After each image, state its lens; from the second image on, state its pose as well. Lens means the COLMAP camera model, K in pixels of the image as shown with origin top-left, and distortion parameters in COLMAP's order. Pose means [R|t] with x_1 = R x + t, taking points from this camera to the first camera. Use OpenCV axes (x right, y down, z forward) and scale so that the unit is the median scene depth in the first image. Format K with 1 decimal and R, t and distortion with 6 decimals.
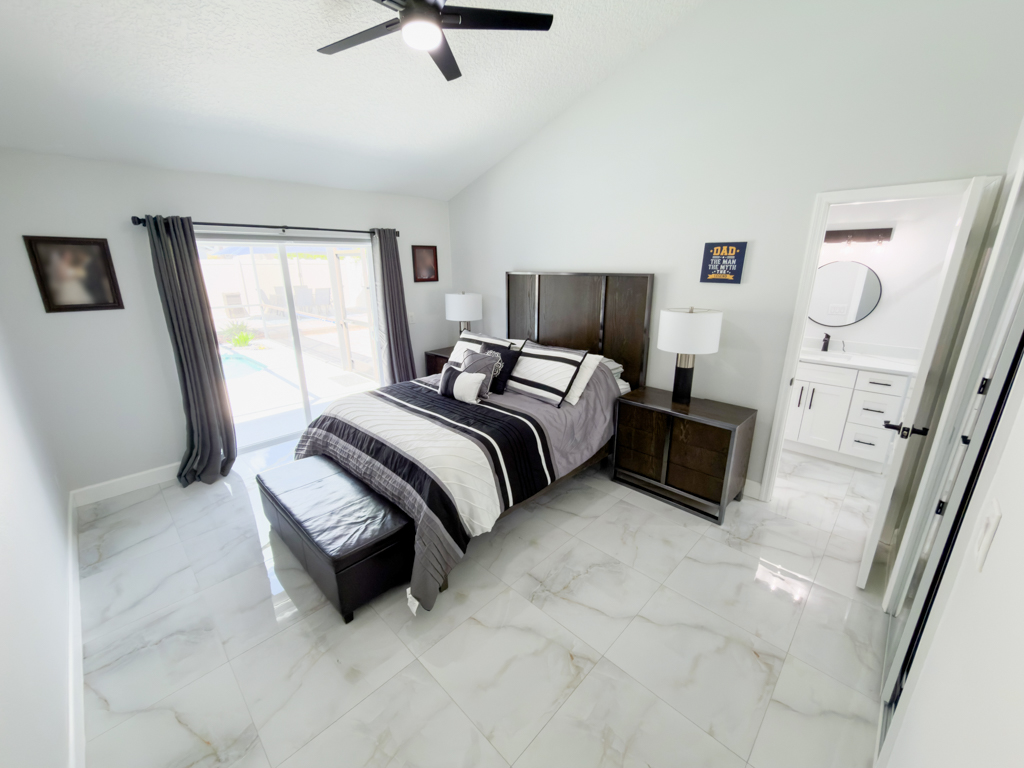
lens RADIAL K [[414.9, 0, 515.1], [0, 414.9, 387.8], [0, 0, 1]] dist [-0.004181, -0.000528]
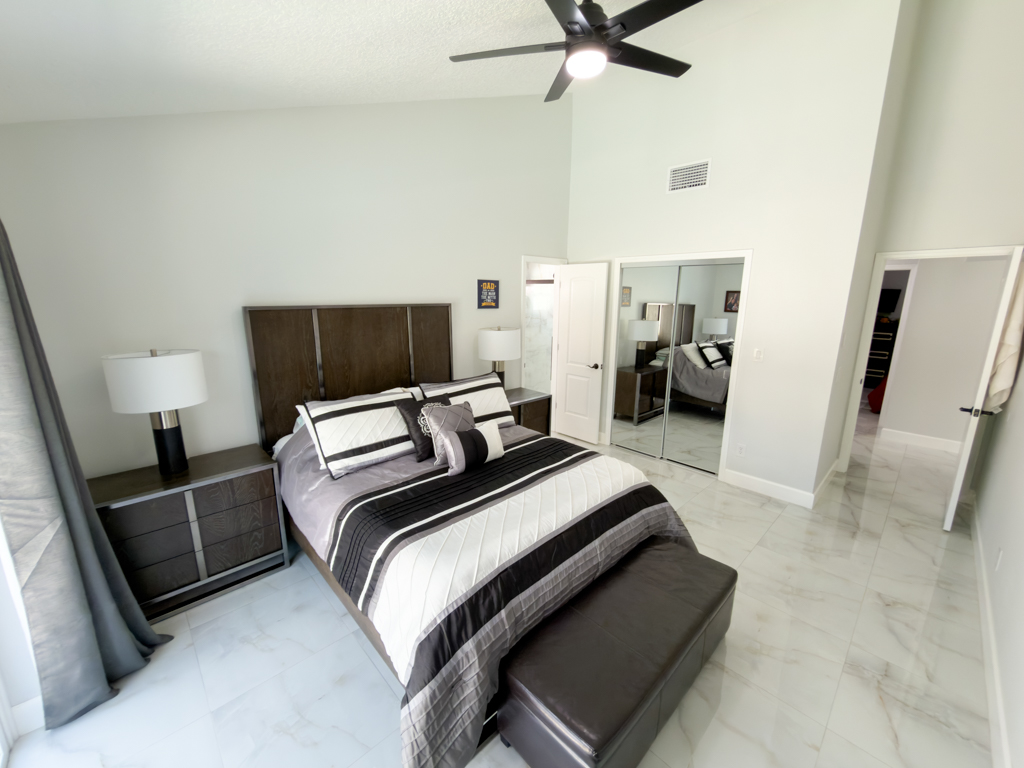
lens RADIAL K [[414.9, 0, 516.4], [0, 414.9, 382.4], [0, 0, 1]] dist [-0.004181, -0.000528]
pose [[0.025355, -0.204497, 0.978539, -0.924554], [0.284862, 0.939749, 0.189010, -0.260978], [-0.958233, 0.273956, 0.082081, 0.879837]]
